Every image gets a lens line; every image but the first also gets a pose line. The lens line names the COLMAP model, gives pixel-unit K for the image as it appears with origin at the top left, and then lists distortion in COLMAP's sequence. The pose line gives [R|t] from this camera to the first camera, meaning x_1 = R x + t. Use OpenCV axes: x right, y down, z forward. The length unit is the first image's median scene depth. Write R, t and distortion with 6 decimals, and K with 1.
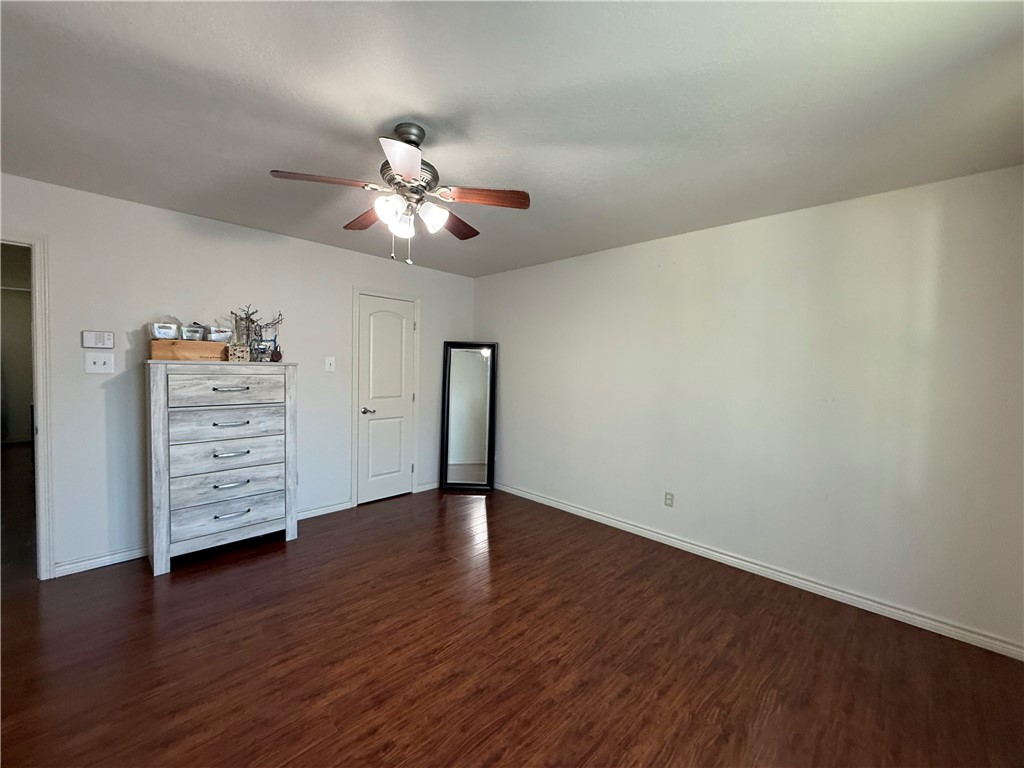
lens RADIAL K [[410.8, 0, 511.3], [0, 410.8, 383.6], [0, 0, 1]] dist [0.000172, 0.000020]
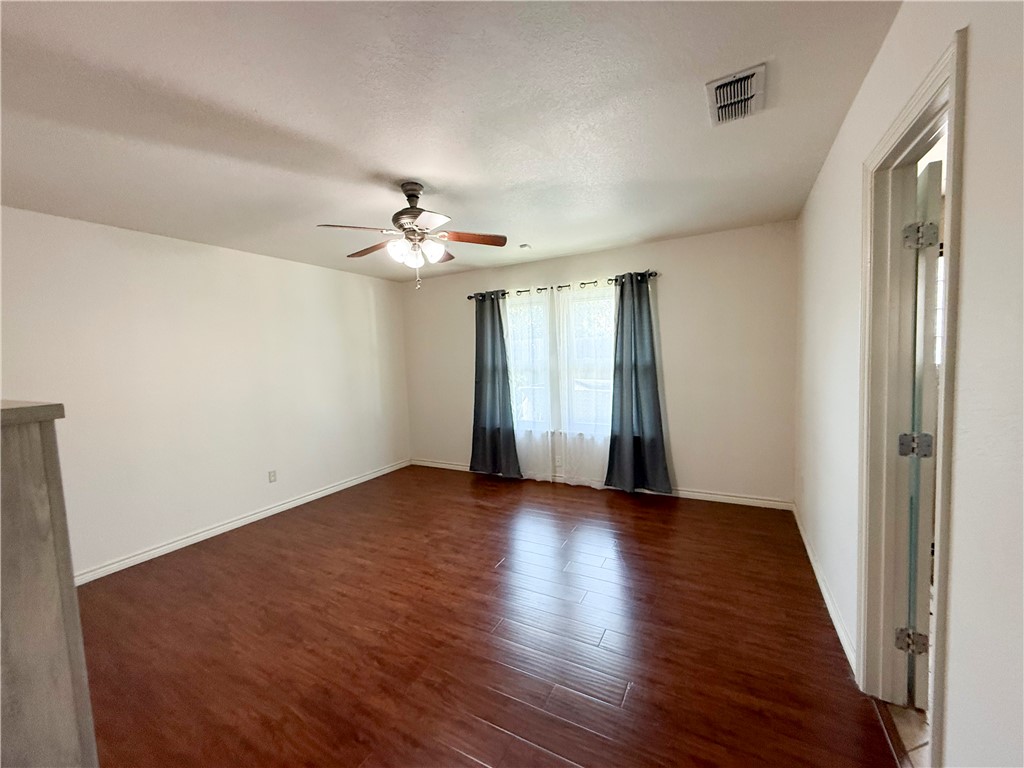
lens RADIAL K [[410.8, 0, 509.9], [0, 410.8, 382.4], [0, 0, 1]] dist [0.000172, 0.000020]
pose [[-0.277043, -0.076625, 0.957797, -1.355302], [0.077043, 0.991834, 0.101633, -0.083829], [-0.957764, 0.101948, -0.268877, 0.922899]]
